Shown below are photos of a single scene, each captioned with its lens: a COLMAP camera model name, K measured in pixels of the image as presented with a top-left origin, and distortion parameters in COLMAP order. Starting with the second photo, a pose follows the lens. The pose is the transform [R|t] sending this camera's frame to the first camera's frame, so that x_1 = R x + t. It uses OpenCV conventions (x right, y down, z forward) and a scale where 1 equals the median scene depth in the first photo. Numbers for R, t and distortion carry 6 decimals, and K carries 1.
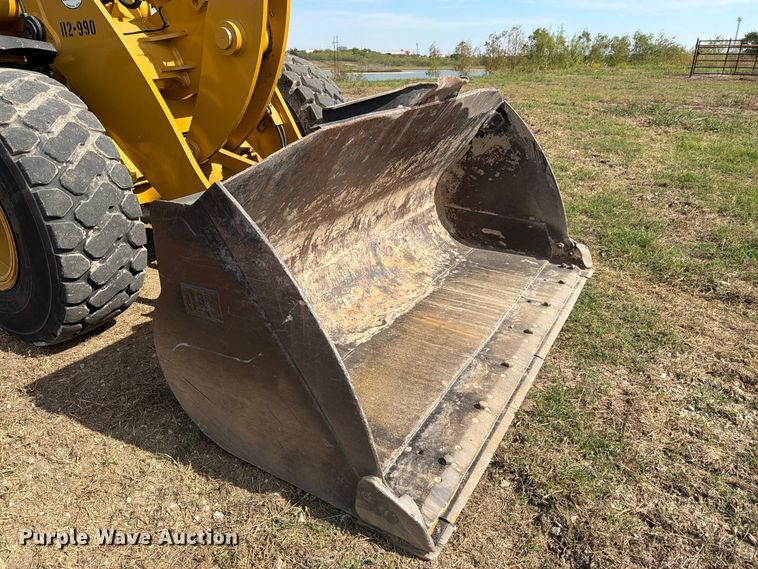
lens RADIAL K [[533.9, 0, 376.0], [0, 533.9, 282.7], [0, 0, 1]] dist [0.124969, -0.165059]
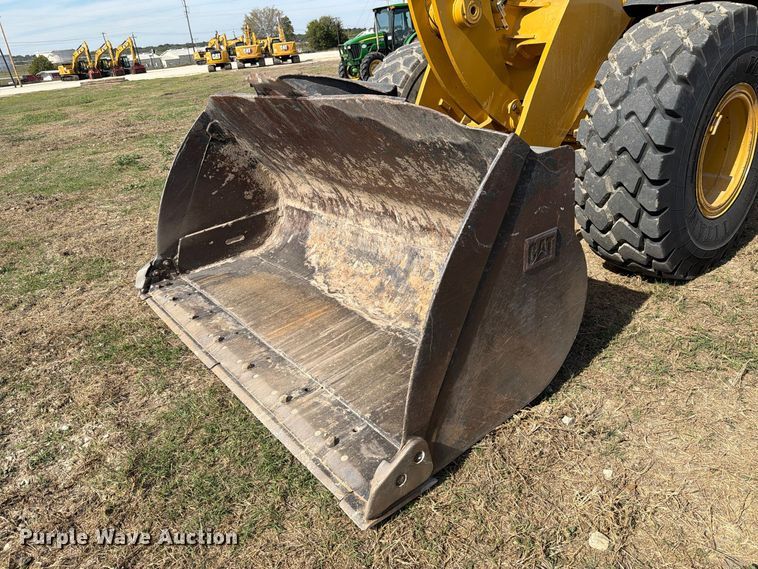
lens RADIAL K [[518.5, 0, 379.0], [0, 518.5, 284.5], [0, 0, 1]] dist [0.115506, -0.103943]
pose [[-0.368619, 0.433751, -0.822180, 0.910535], [-0.279954, 0.791601, 0.543133, -0.583821], [0.886423, 0.430382, -0.170369, 1.352295]]
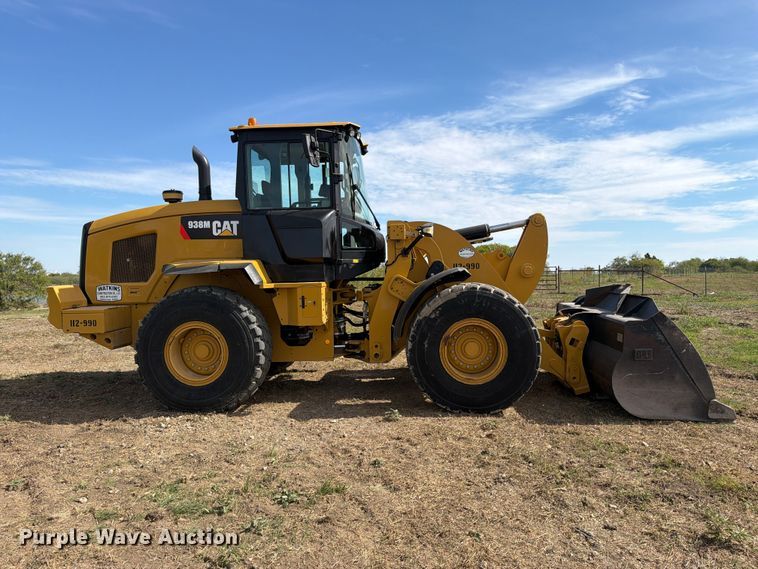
lens RADIAL K [[543.0, 0, 388.2], [0, 543.0, 287.8], [0, 0, 1]] dist [0.013624, -0.006134]
pose [[0.894531, -0.009333, 0.446909, -1.910646], [0.174018, 0.928182, -0.328931, 0.287856], [-0.411743, 0.372009, 0.831912, -0.675145]]
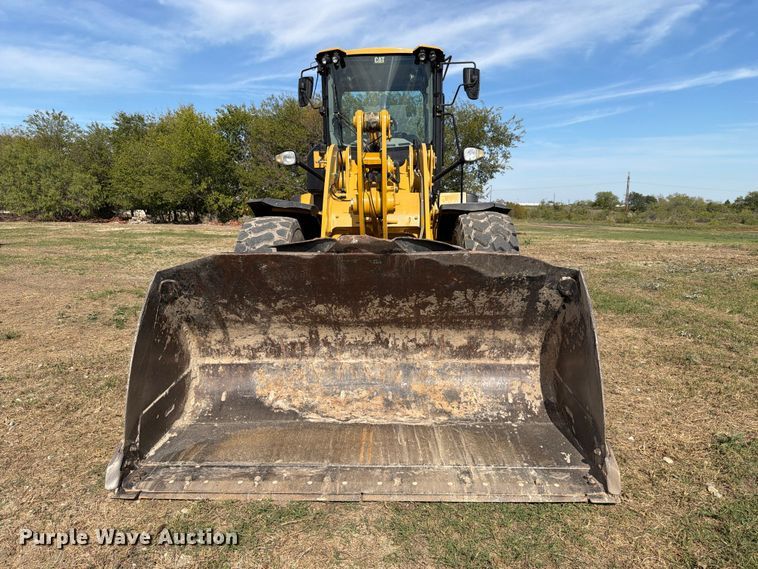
lens RADIAL K [[533.9, 0, 376.0], [0, 533.9, 282.7], [0, 0, 1]] dist [0.124969, -0.165059]
pose [[0.467085, 0.145738, -0.872119, 1.140535], [-0.355887, 0.933890, -0.034544, -0.212831], [0.809429, 0.326511, 0.488073, 0.385869]]
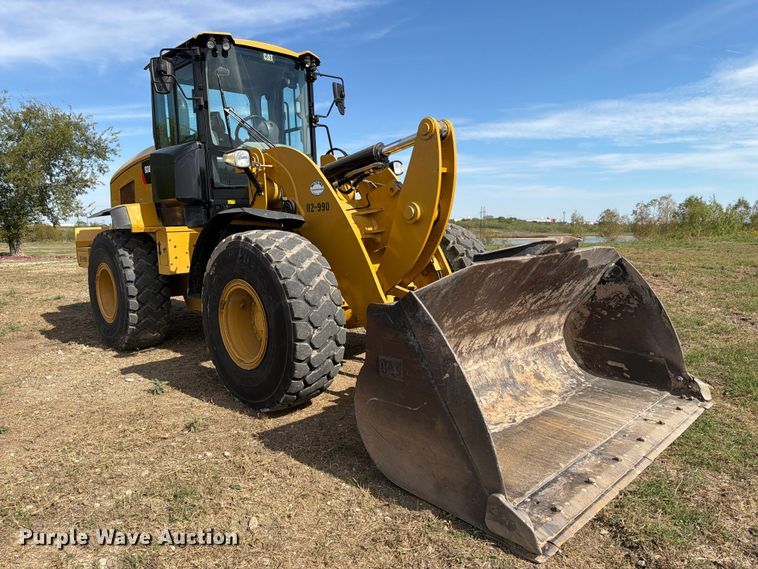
lens RADIAL K [[542.3, 0, 379.0], [0, 542.3, 284.5], [0, 0, 1]] dist [0.110706, -0.175545]
pose [[0.967772, 0.031397, -0.249864, 0.021636], [-0.100100, 0.958406, -0.267278, 0.152482], [0.231080, 0.283676, 0.930661, -0.363612]]
